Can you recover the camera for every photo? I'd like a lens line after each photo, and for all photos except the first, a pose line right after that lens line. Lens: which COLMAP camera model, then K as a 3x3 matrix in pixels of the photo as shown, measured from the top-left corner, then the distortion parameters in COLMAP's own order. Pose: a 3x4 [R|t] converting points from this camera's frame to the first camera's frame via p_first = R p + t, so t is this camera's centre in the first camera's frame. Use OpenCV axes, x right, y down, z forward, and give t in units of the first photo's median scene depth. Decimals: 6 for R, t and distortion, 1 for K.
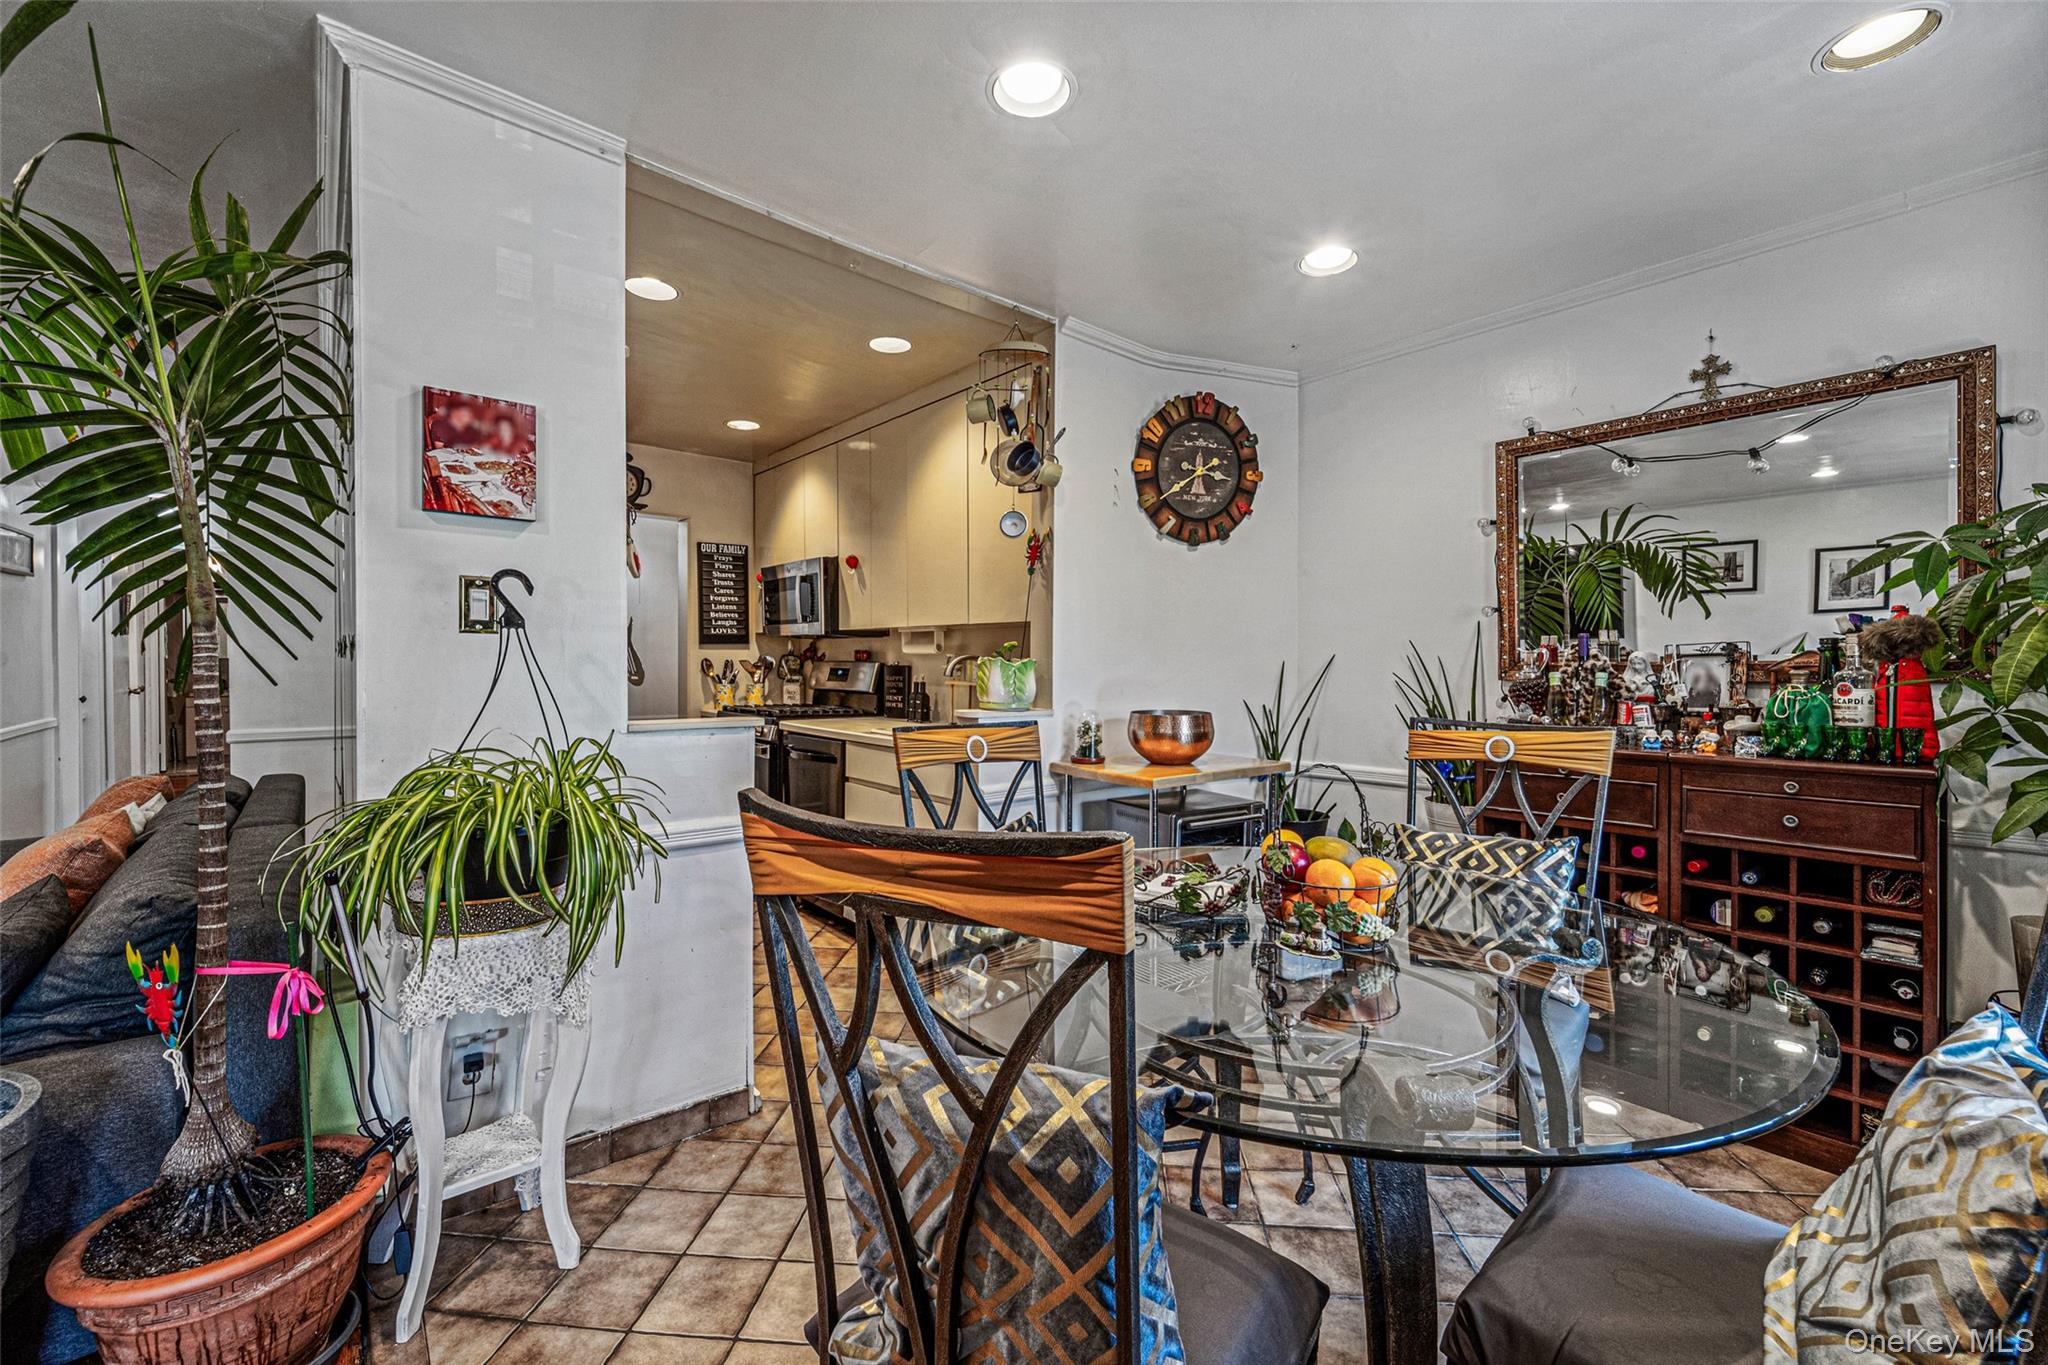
lens RADIAL K [[834.4, 0, 1026.1], [0, 834.4, 673.9], [0, 0, 1]] dist [0.002073, -0.001841]
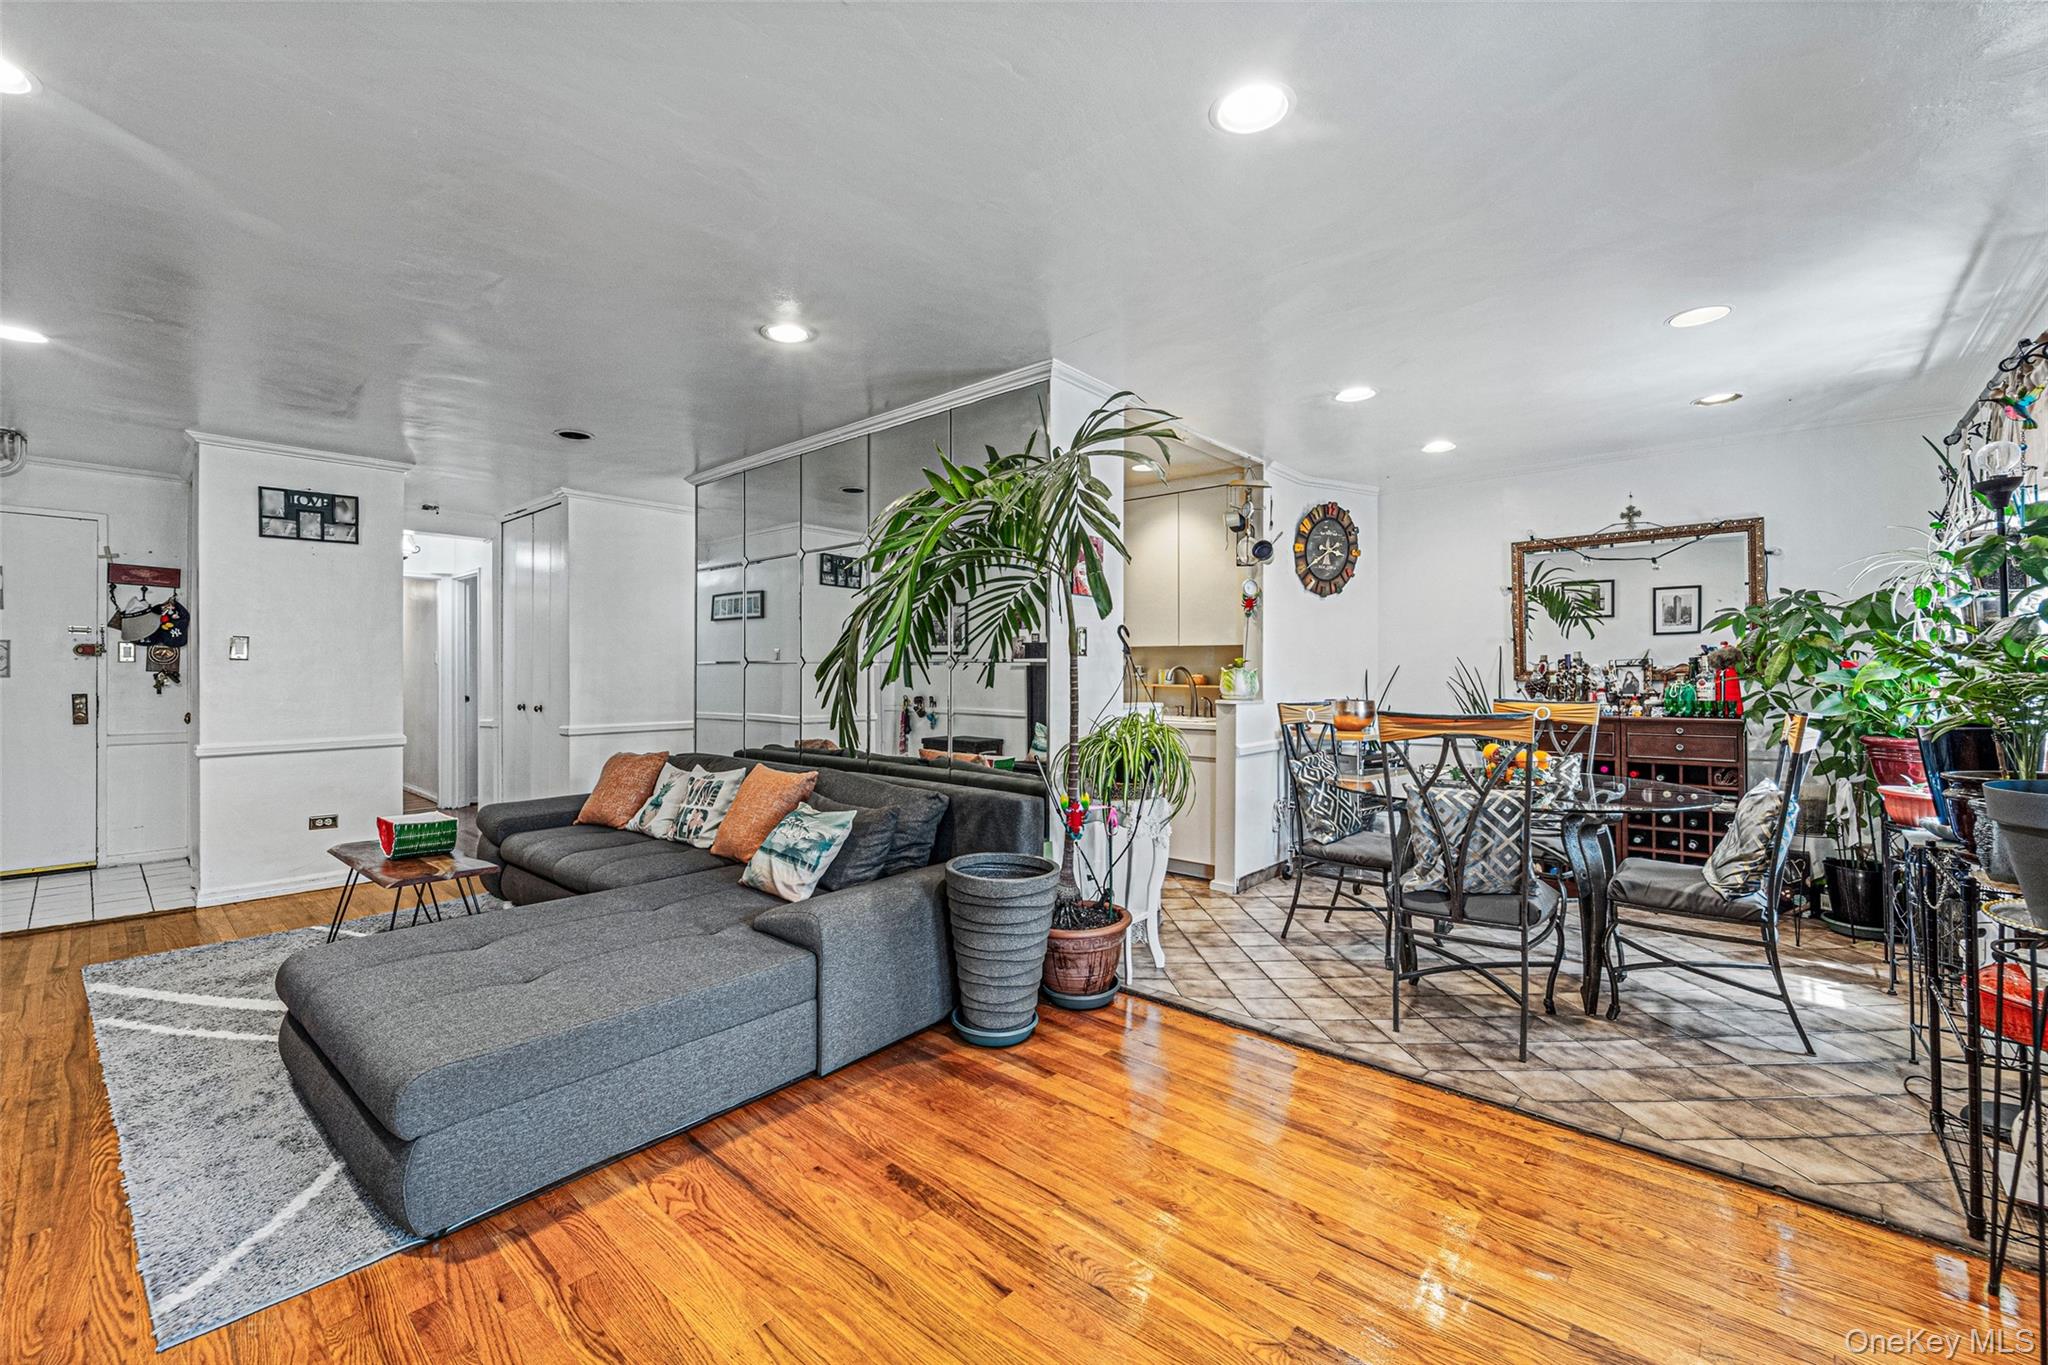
lens RADIAL K [[834.4, 0, 1028.3], [0, 834.4, 671.9], [0, 0, 1]] dist [0.002073, -0.001841]
pose [[0.990913, -0.003380, 0.134459, -0.858773], [0.005184, 0.999901, -0.013070, 0.009648], [-0.134402, 0.013649, 0.990833, -0.744017]]
